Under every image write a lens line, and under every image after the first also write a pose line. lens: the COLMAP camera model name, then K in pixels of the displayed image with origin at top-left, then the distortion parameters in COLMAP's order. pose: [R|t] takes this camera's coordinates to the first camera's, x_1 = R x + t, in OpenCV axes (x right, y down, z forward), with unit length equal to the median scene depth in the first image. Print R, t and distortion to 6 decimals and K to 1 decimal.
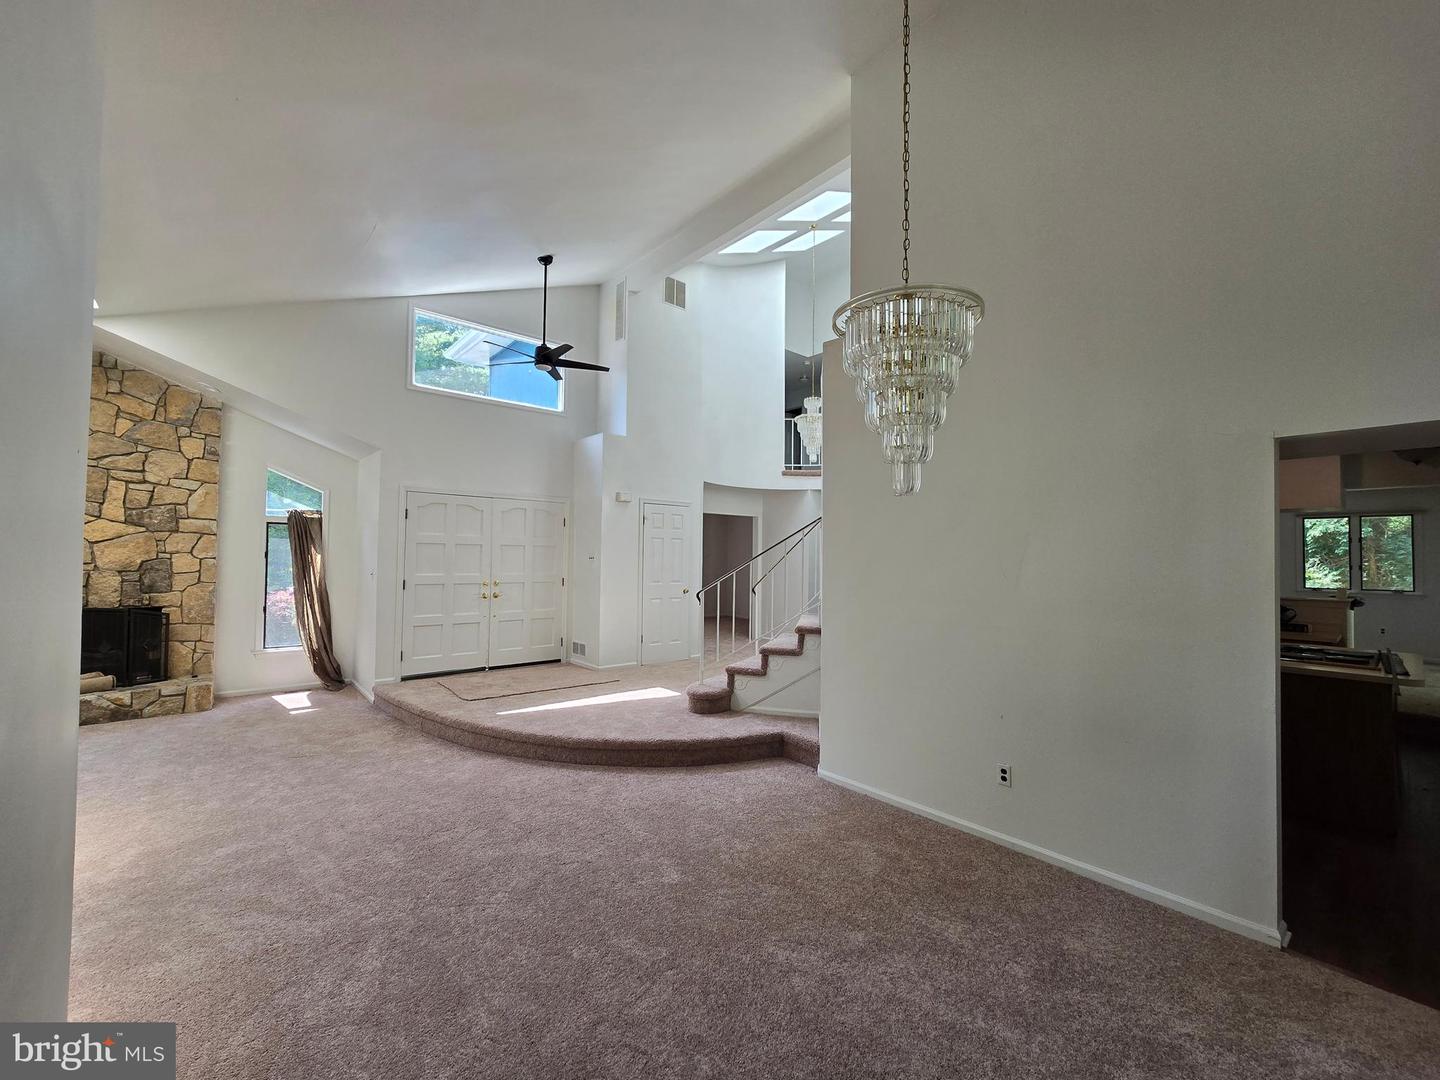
lens RADIAL K [[589.7, 0, 718.9], [0, 589.7, 540.0], [0, 0, 1]] dist [-0.001375, 0.000663]
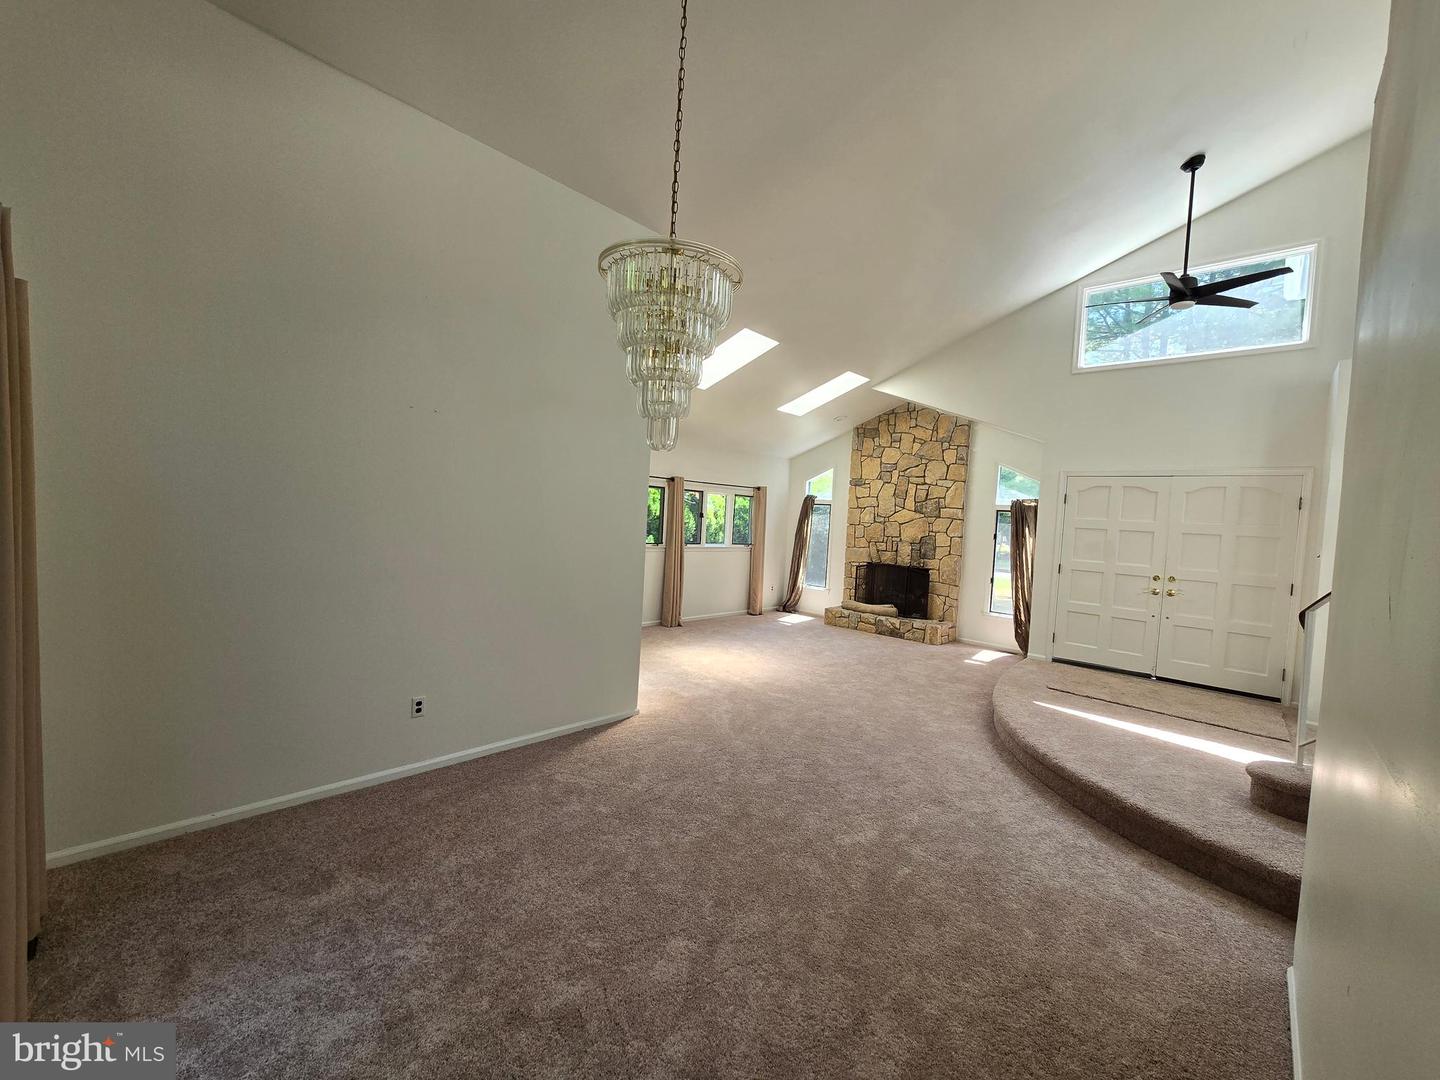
lens RADIAL K [[589.7, 0, 718.9], [0, 589.7, 540.0], [0, 0, 1]] dist [-0.001375, 0.000663]
pose [[0.112166, 0.031079, -0.993203, 0.433271], [-0.027963, 0.999214, 0.028109, 0.015219], [0.993296, 0.024620, 0.112947, 0.315920]]
